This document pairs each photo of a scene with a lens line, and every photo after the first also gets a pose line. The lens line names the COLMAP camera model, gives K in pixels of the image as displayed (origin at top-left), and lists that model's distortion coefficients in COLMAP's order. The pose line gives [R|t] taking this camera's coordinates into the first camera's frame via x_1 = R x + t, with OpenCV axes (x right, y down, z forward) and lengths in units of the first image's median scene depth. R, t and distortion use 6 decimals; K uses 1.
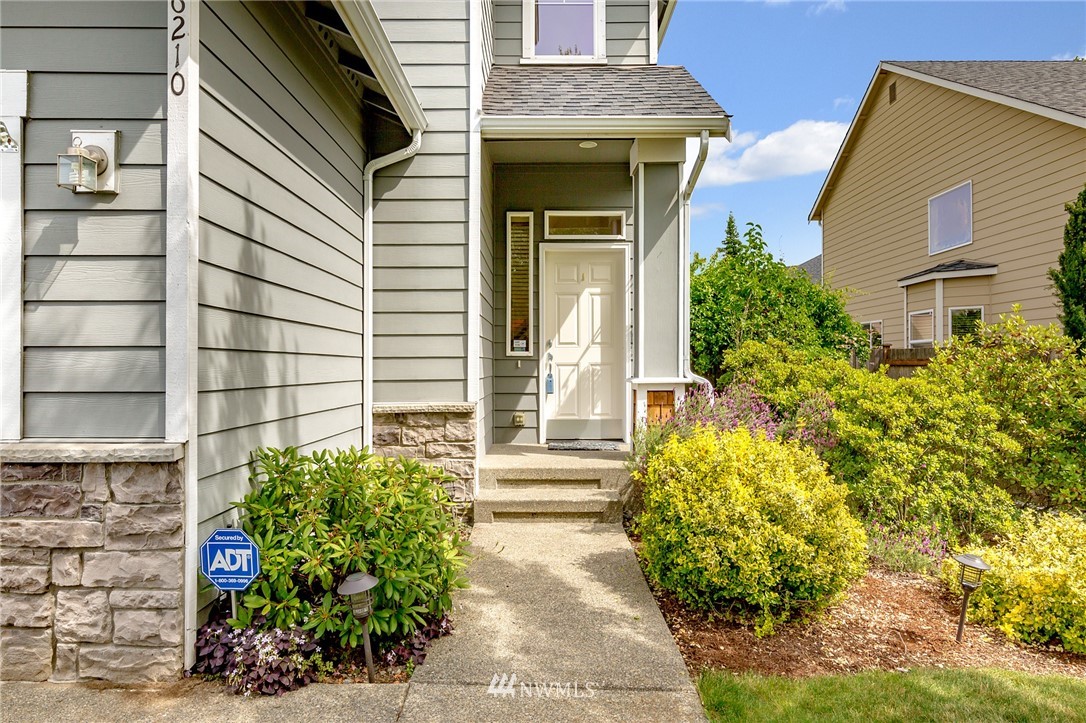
lens RADIAL K [[627.2, 0, 543.0], [0, 627.2, 361.5], [0, 0, 1]] dist [-0.000188, -0.000122]
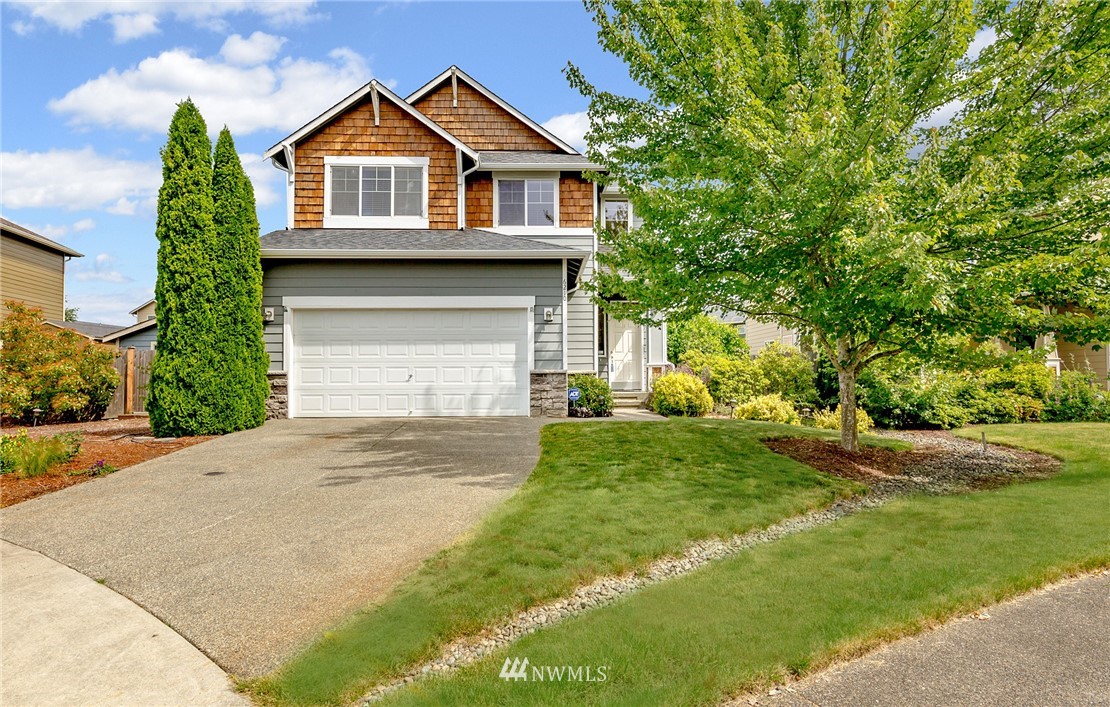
lens RADIAL K [[534.0, 0, 555.4], [0, 534.0, 371.9], [0, 0, 1]] dist [-0.000288, -0.000060]
pose [[0.999709, -0.007588, 0.022896, -0.436279], [0.007660, 0.999966, -0.003063, 0.091803], [-0.022872, 0.003238, 0.999733, -1.879733]]
